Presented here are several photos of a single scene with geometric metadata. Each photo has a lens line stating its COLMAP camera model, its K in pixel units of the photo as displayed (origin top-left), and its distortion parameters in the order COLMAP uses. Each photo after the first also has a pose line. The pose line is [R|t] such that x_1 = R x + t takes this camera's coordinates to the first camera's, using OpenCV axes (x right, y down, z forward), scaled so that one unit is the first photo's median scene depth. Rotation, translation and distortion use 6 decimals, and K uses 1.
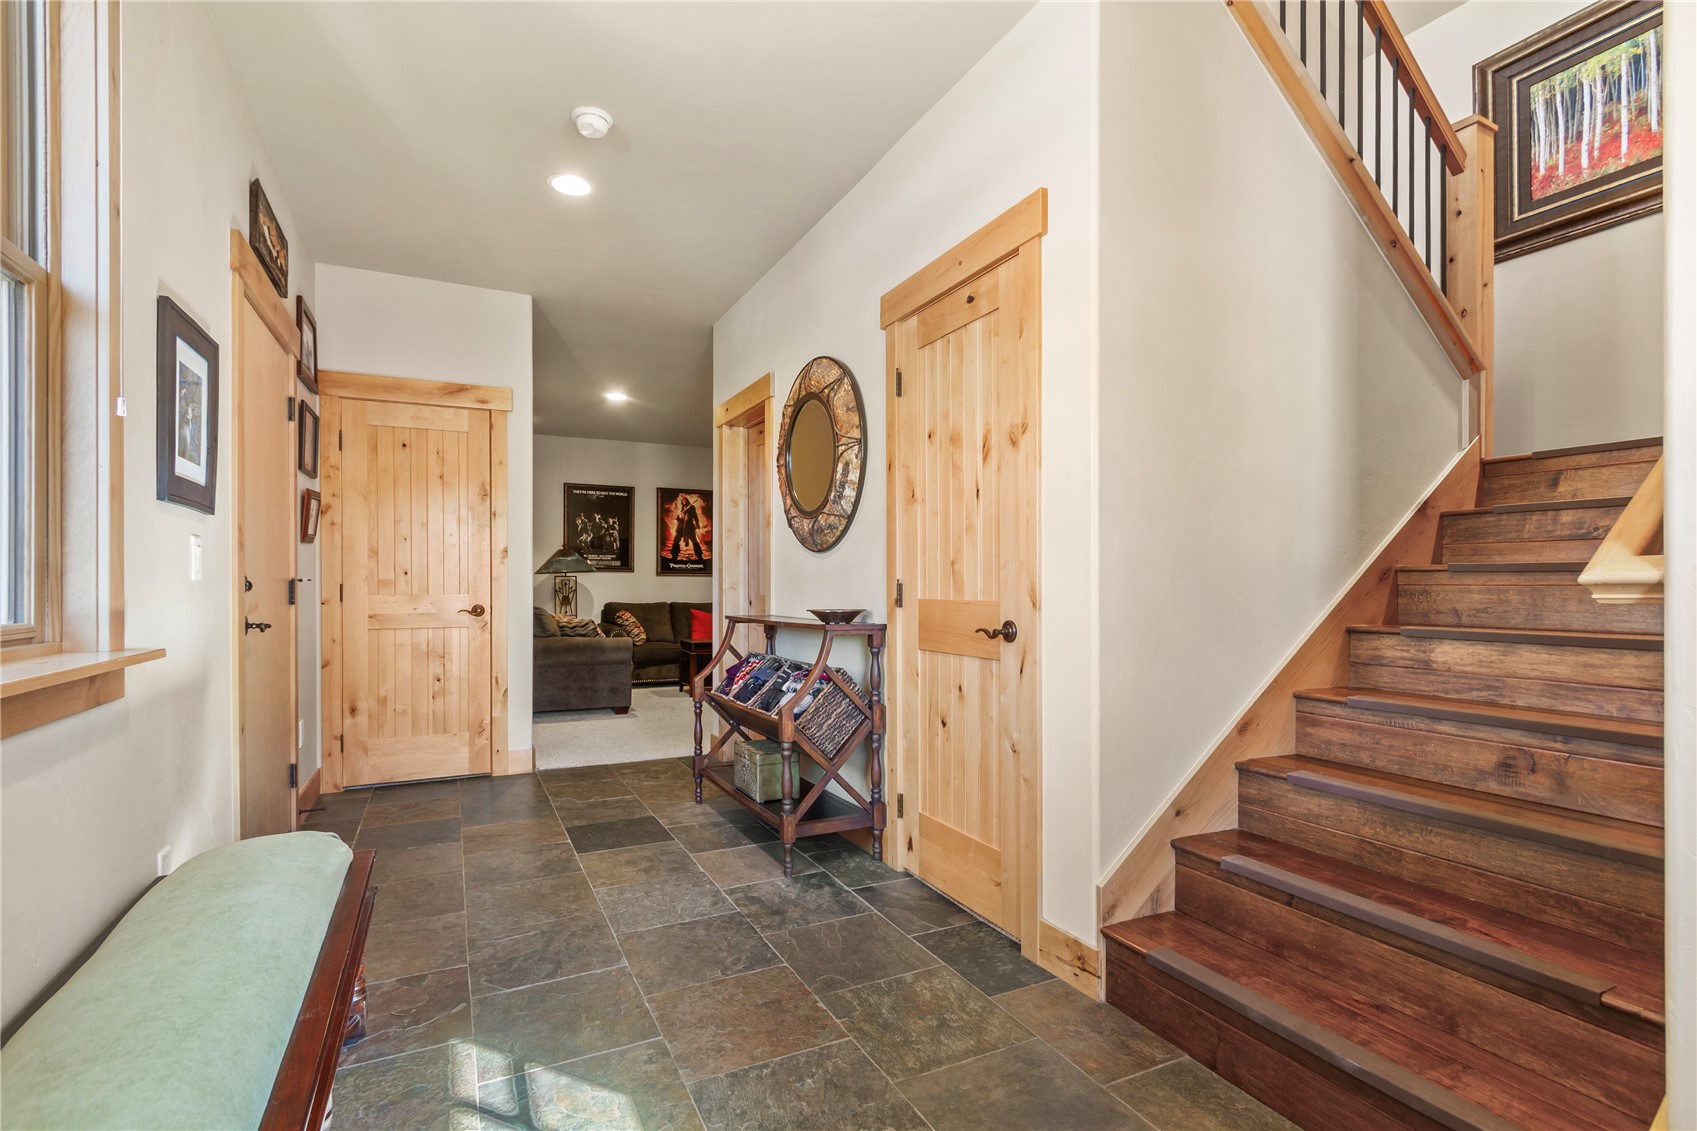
lens RADIAL K [[813.6, 0, 851.1], [0, 813.6, 570.1], [0, 0, 1]] dist [0.011066, -0.007708]
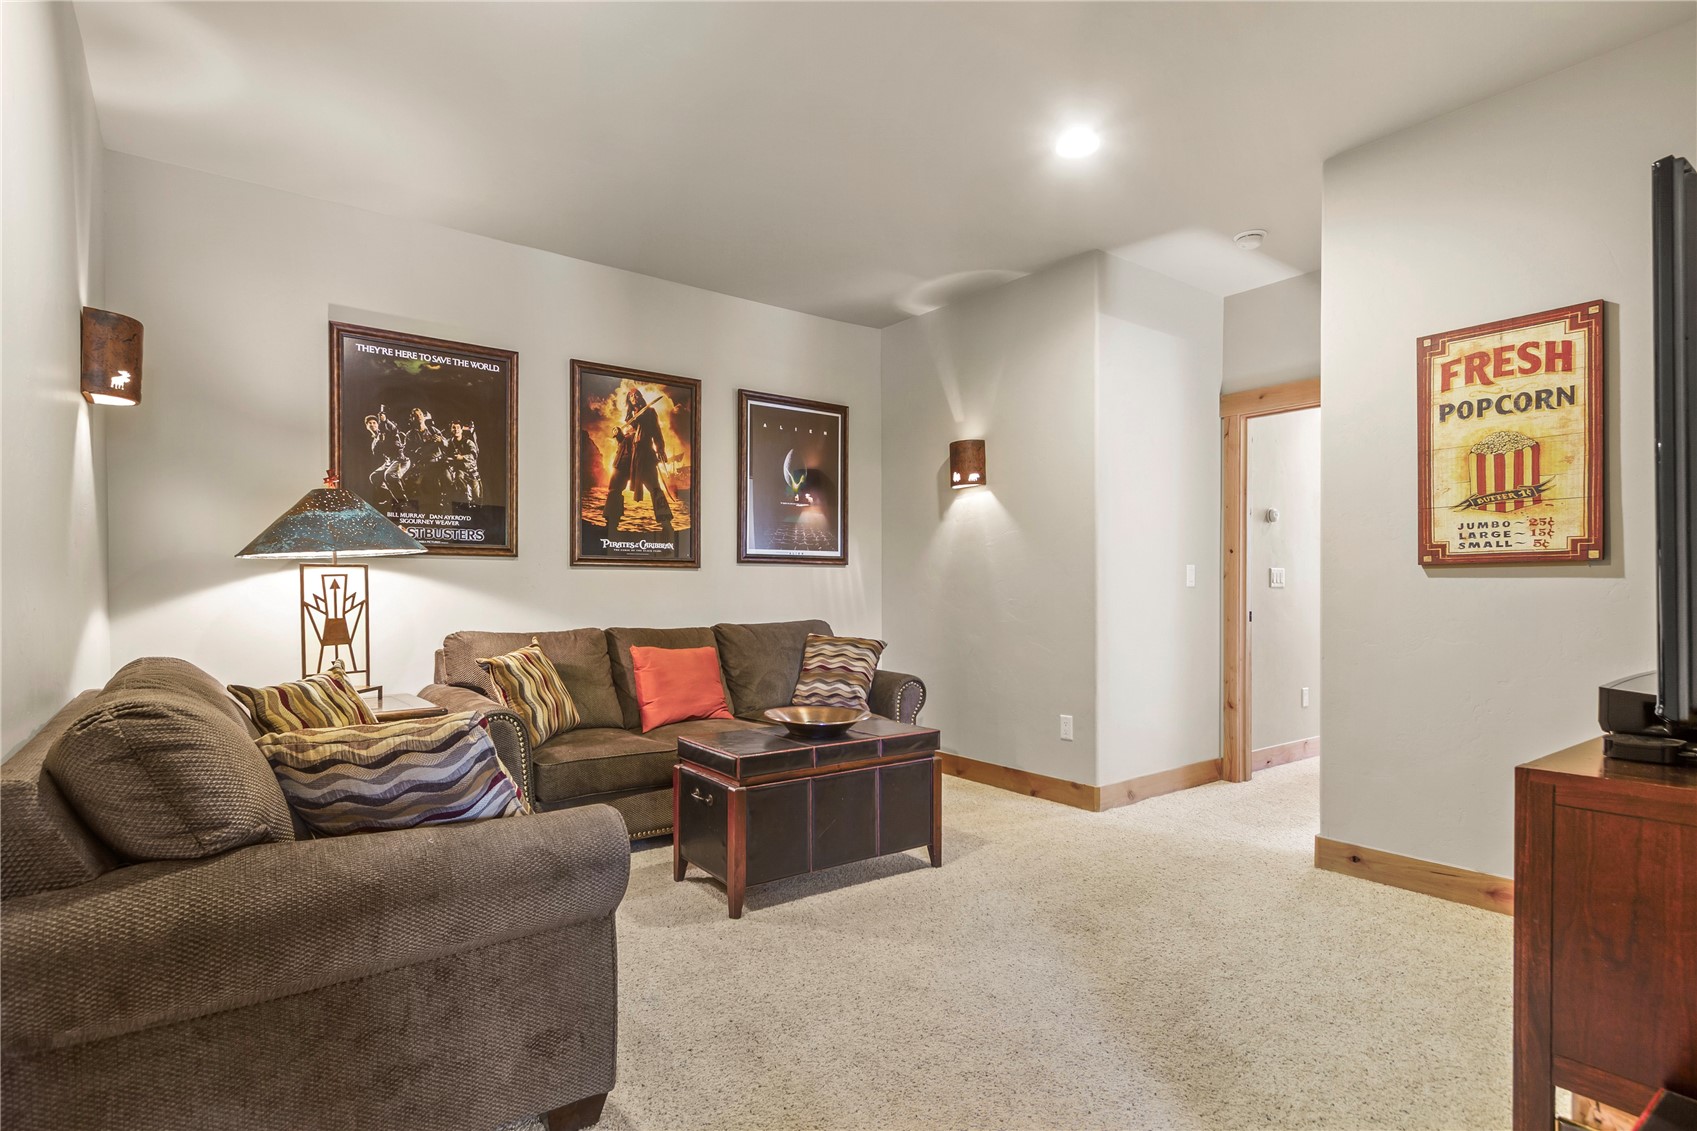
lens RADIAL K [[856.4, 0, 845.5], [0, 856.4, 580.1], [0, 0, 1]] dist [0.006369, -0.004607]
pose [[0.982939, 0.001026, 0.183929, -0.178176], [-0.003456, 0.999911, 0.012891, 0.007544], [-0.183899, -0.013306, 0.982855, 0.526528]]
